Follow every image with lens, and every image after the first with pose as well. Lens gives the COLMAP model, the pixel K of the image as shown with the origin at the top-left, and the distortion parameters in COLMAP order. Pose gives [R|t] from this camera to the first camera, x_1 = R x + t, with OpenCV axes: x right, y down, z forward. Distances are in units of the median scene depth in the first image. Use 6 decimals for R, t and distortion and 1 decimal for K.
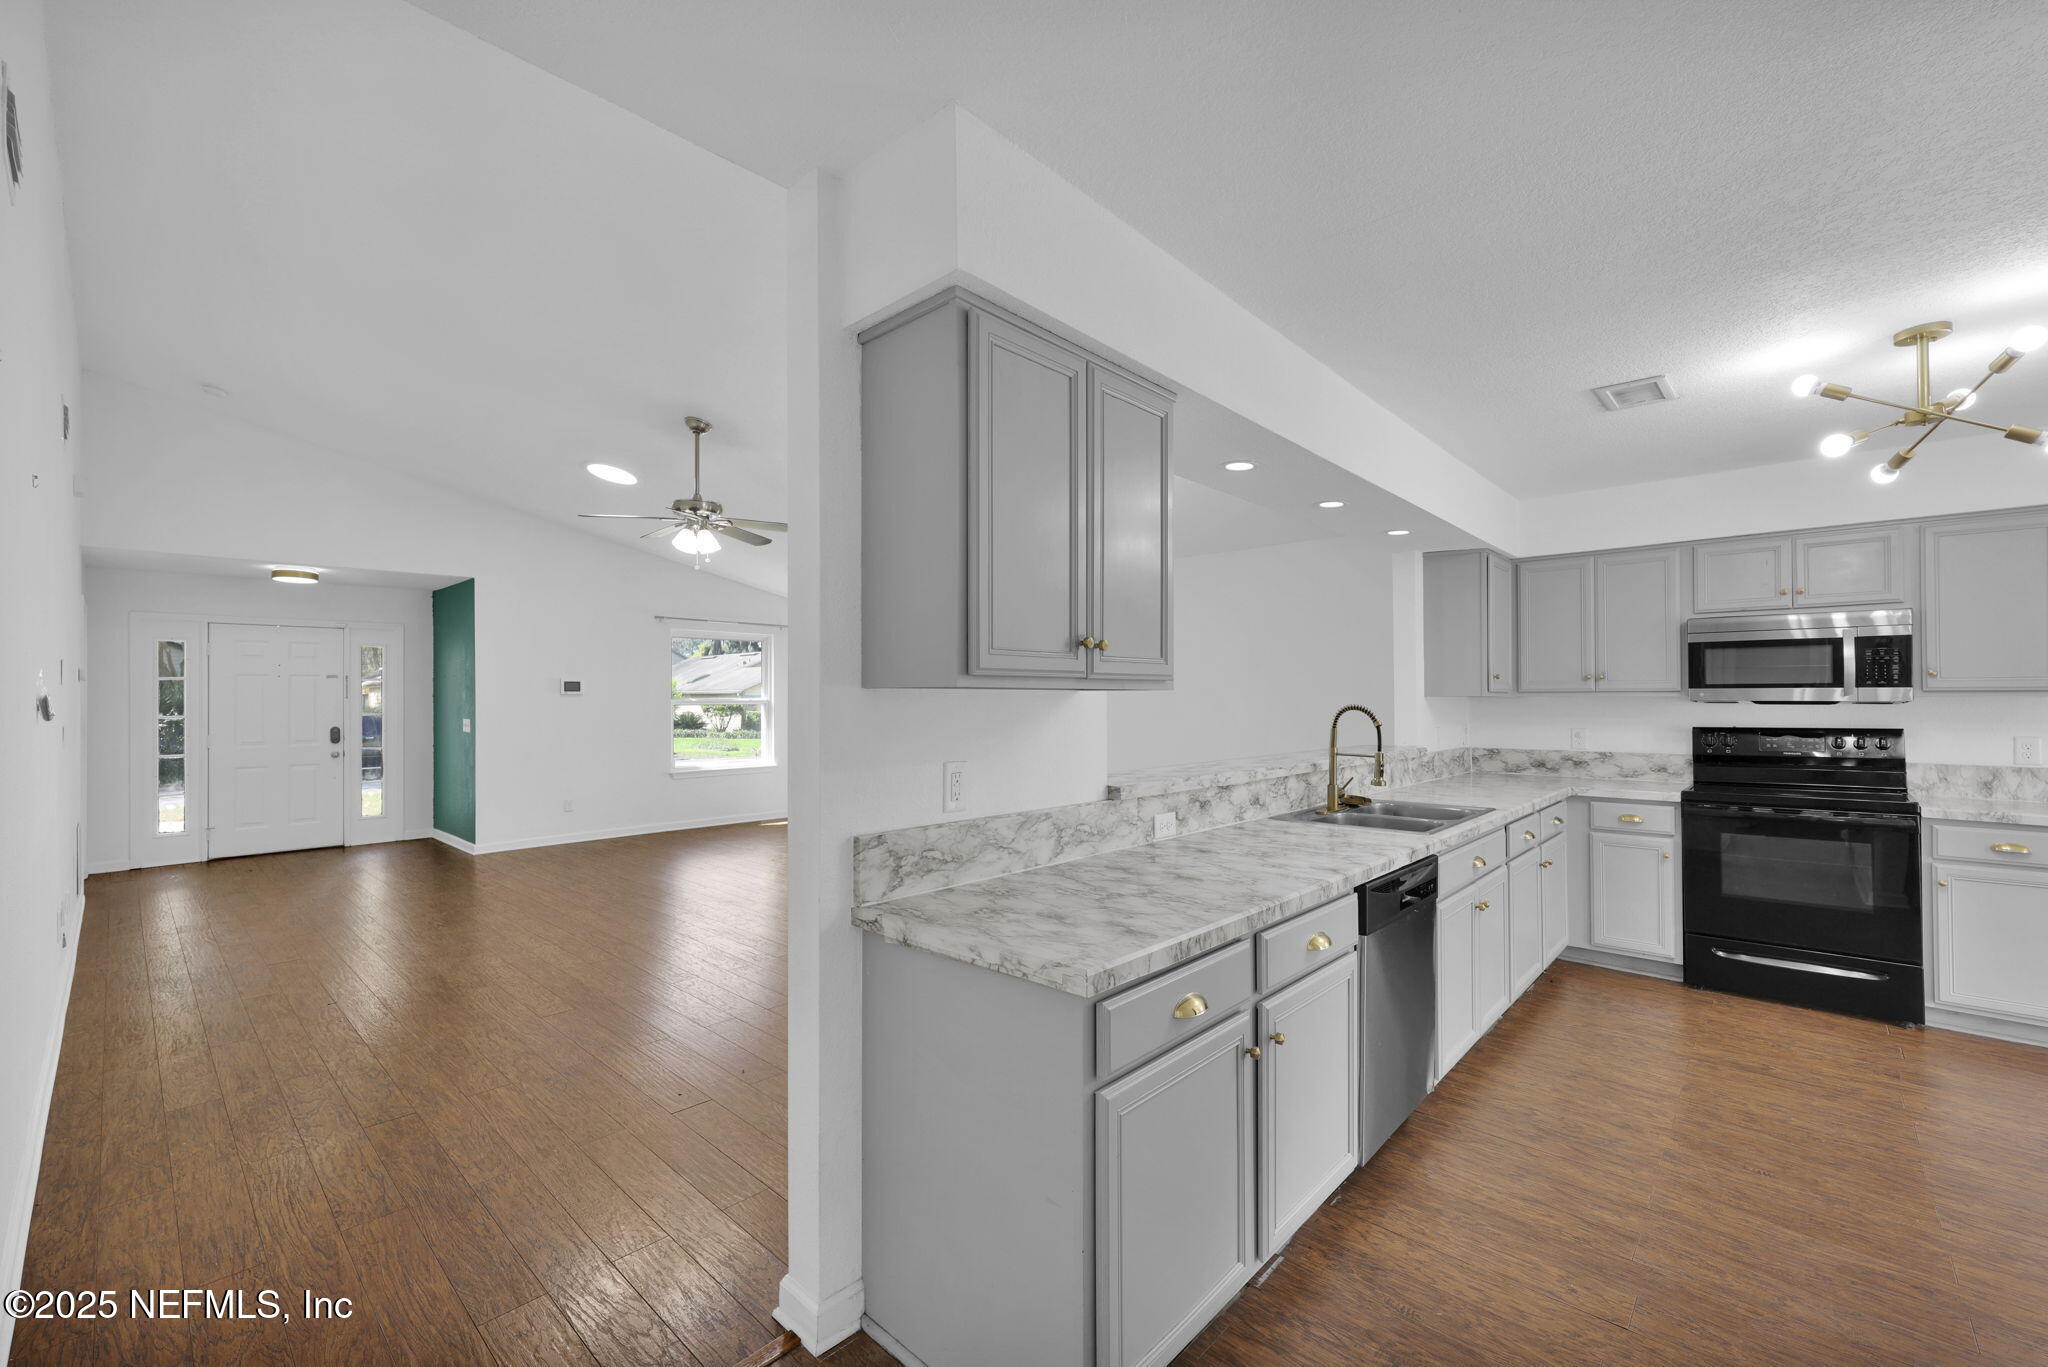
lens RADIAL K [[840.1, 0, 1019.9], [0, 840.1, 690.0], [0, 0, 1]] dist [0.001428, 0.000097]
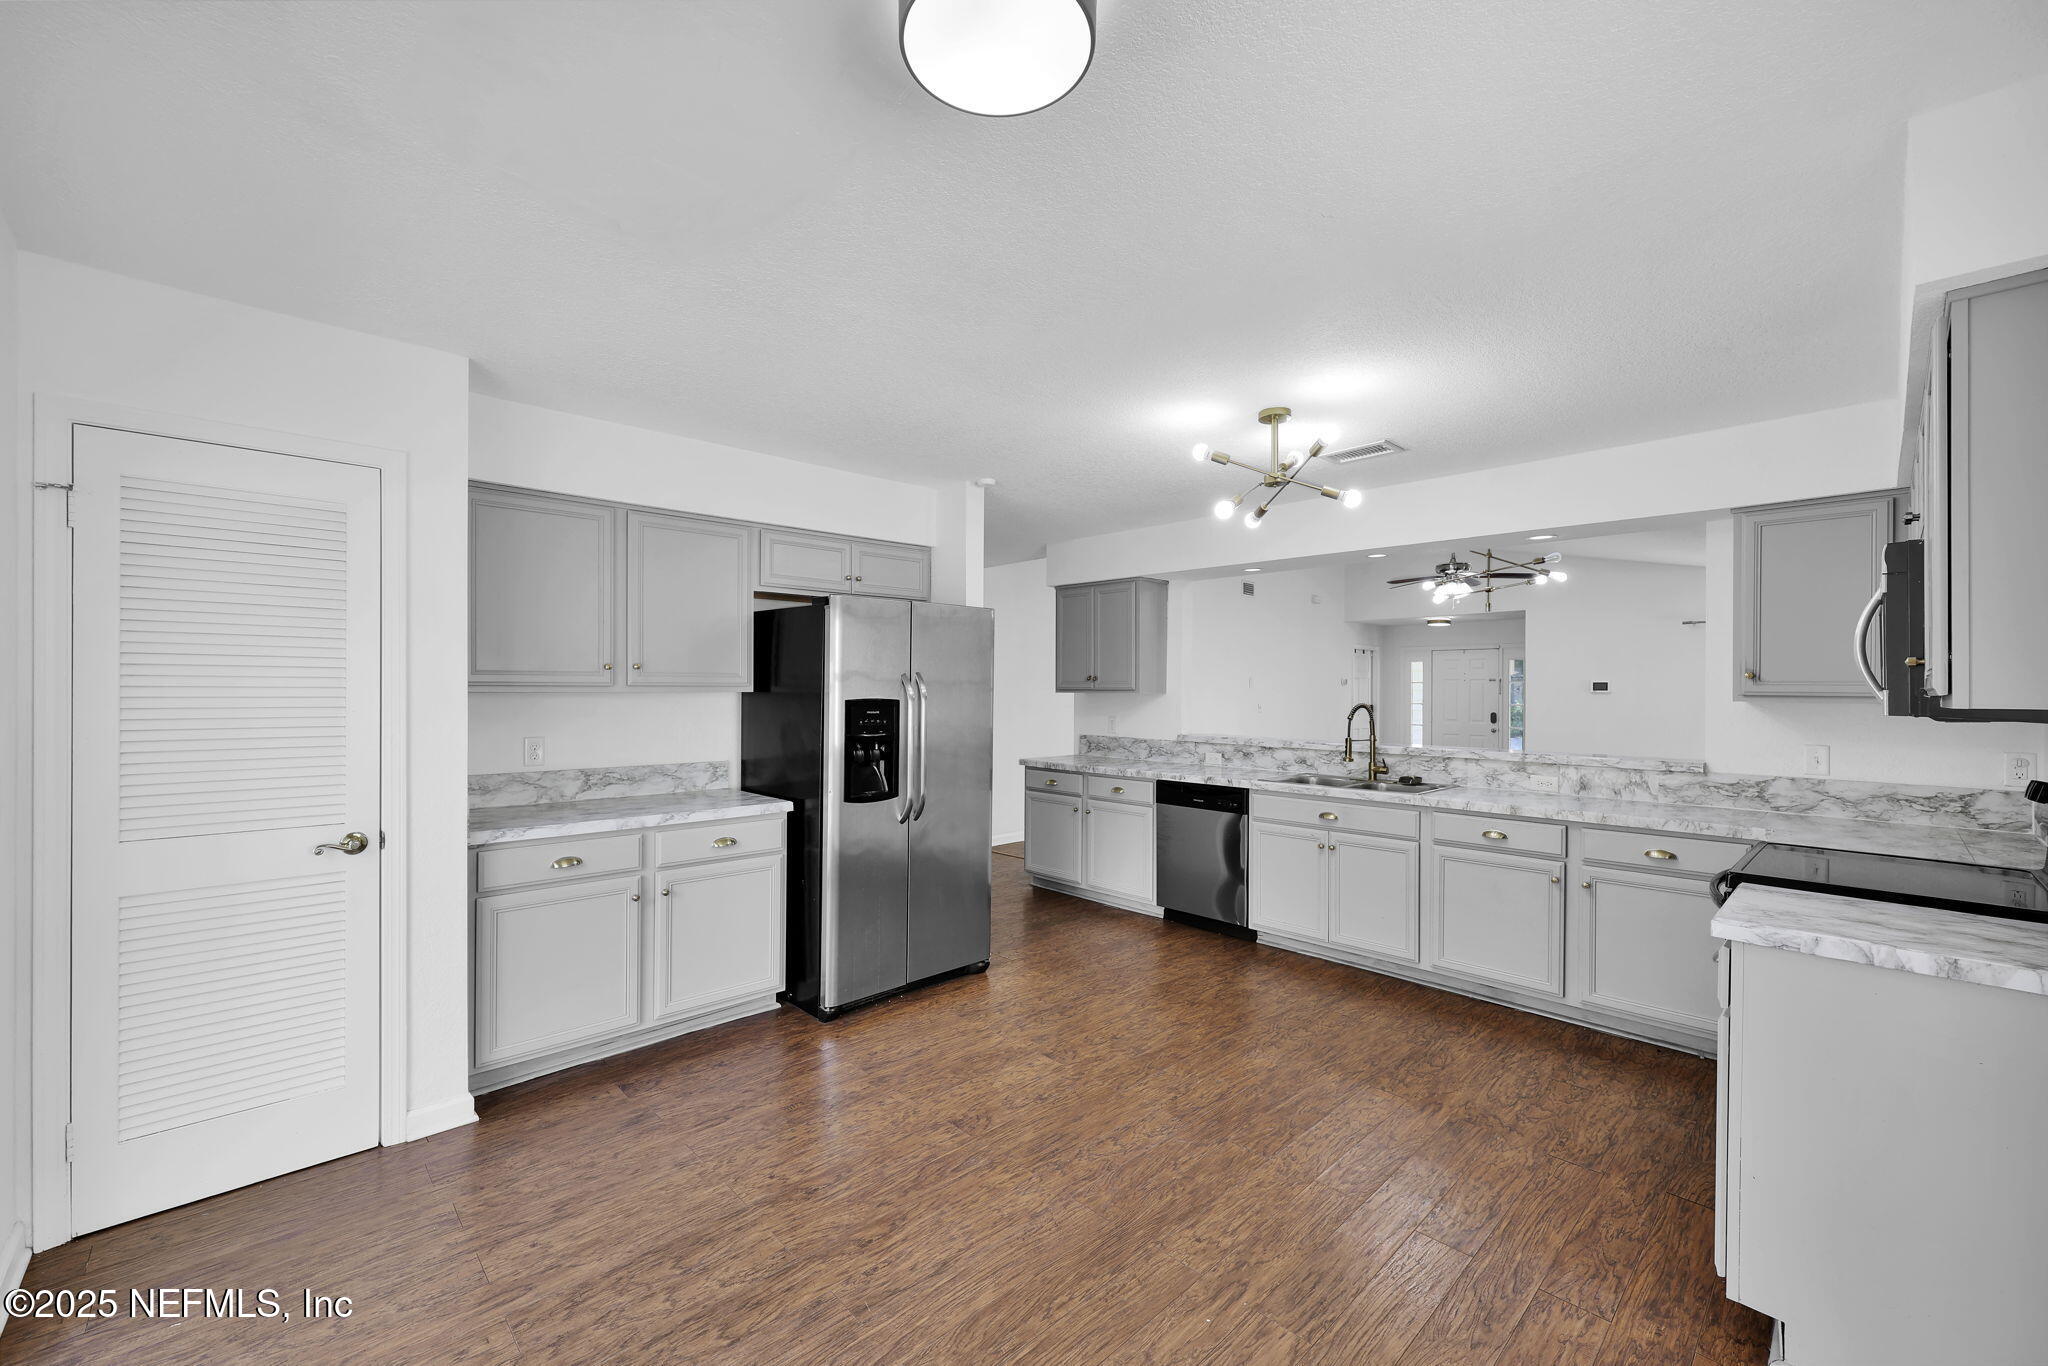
lens RADIAL K [[815.2, 0, 1016.1], [0, 815.2, 700.4], [0, 0, 1]] dist [-0.000058, -0.000027]
pose [[-0.061835, 0.013702, -0.997992, 0.822923], [0.005929, 0.999893, 0.013360, -0.003899], [0.998069, -0.005090, -0.061910, 0.242221]]
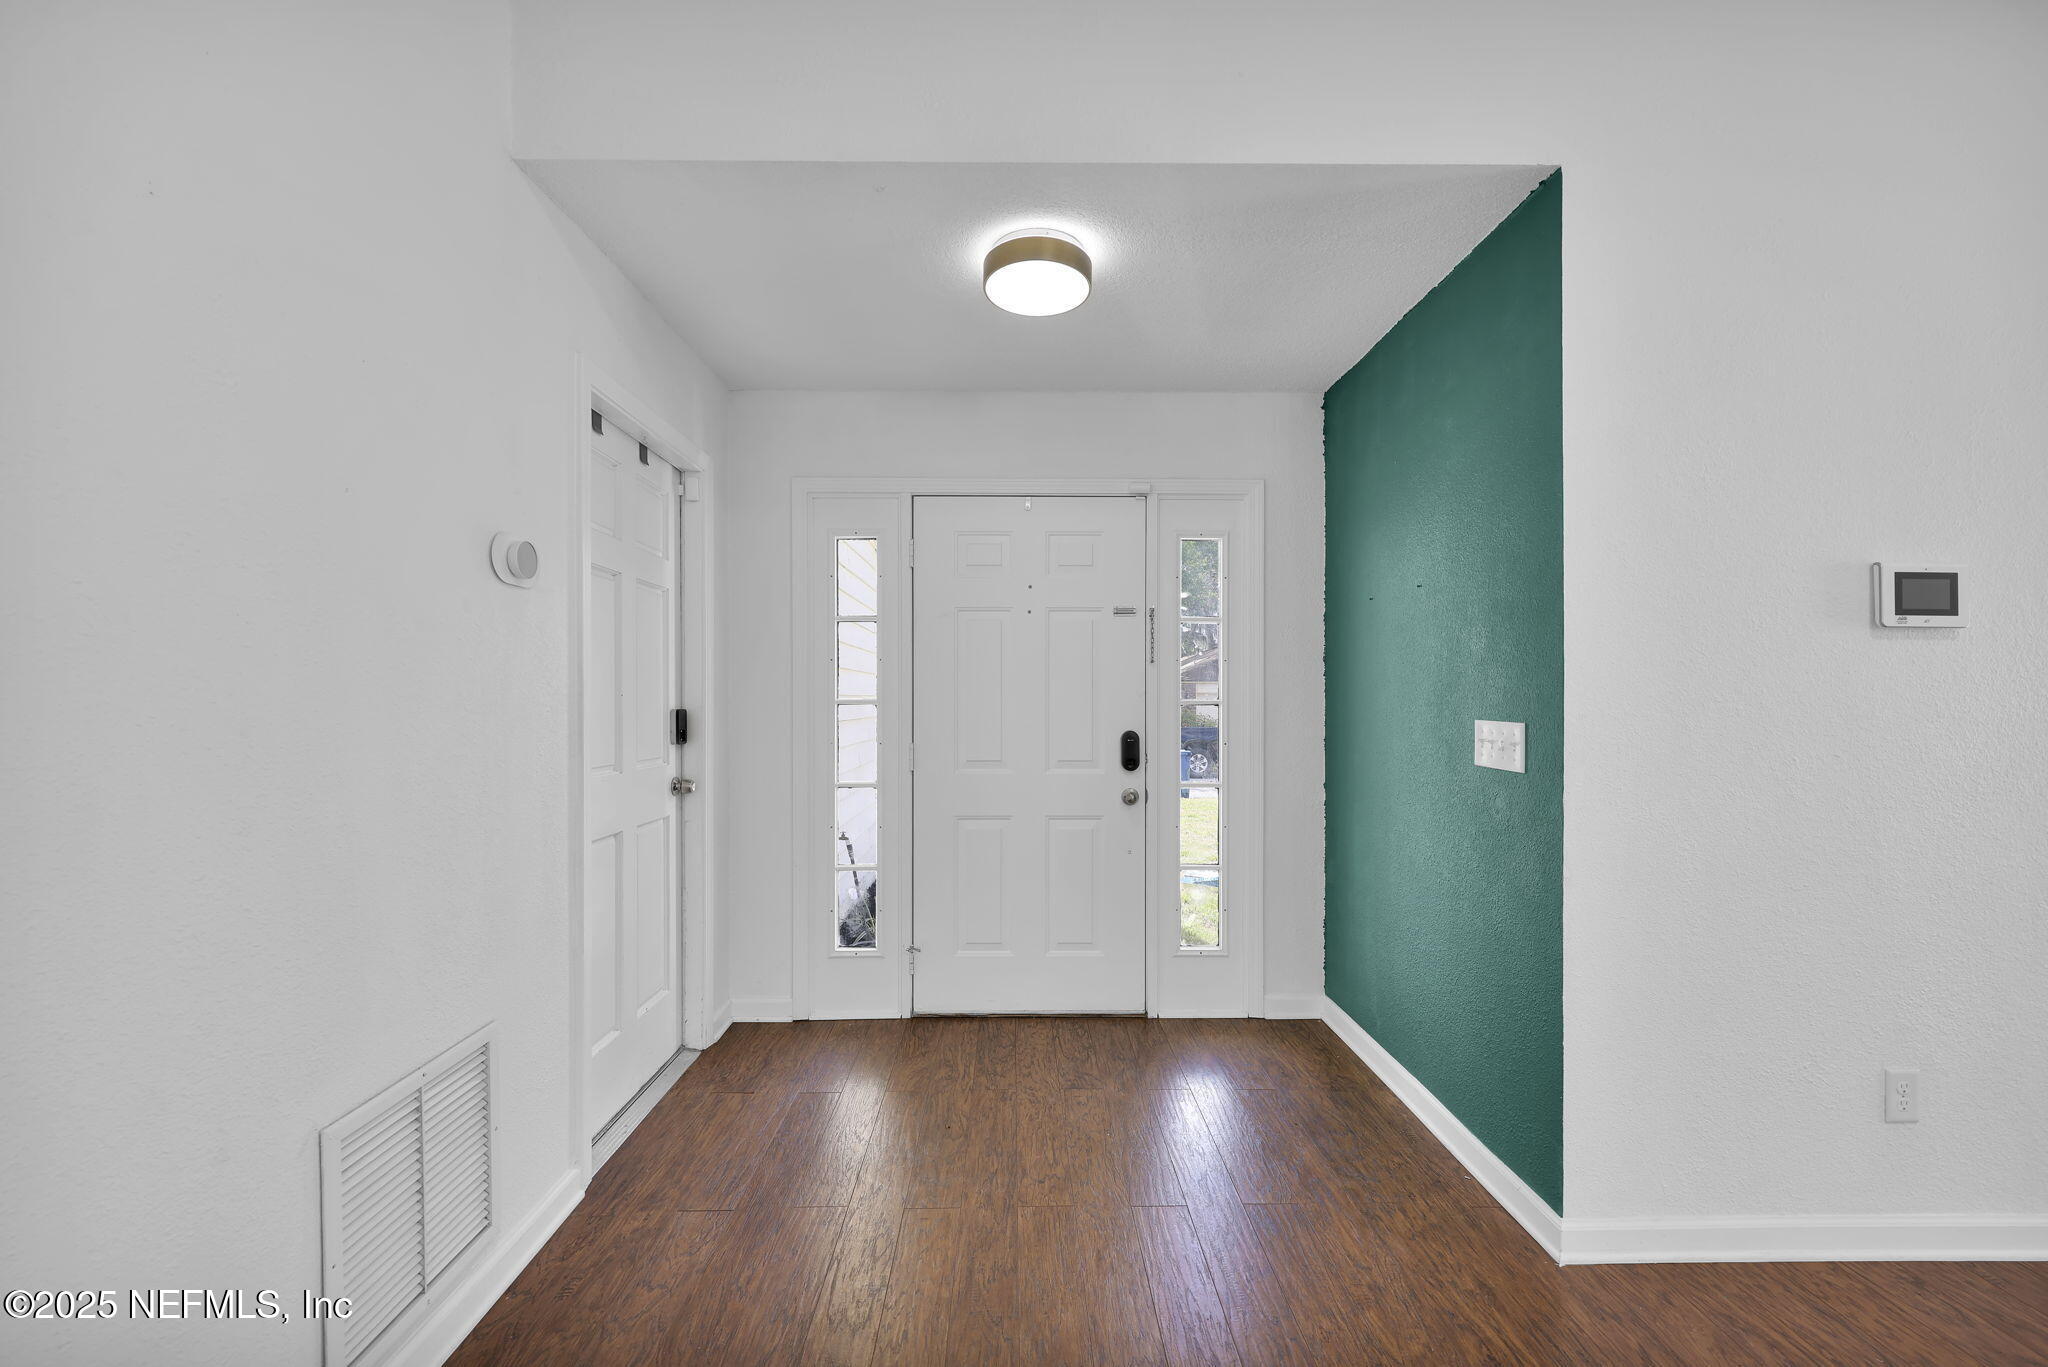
lens RADIAL K [[815.2, 0, 1016.1], [0, 815.2, 700.9], [0, 0, 1]] dist [-0.000058, -0.000027]
pose [[0.688093, 0.010308, -0.725549, -0.624767], [0.000195, 0.999896, 0.014391, 0.025689], [0.725622, -0.010044, 0.688020, 0.759616]]
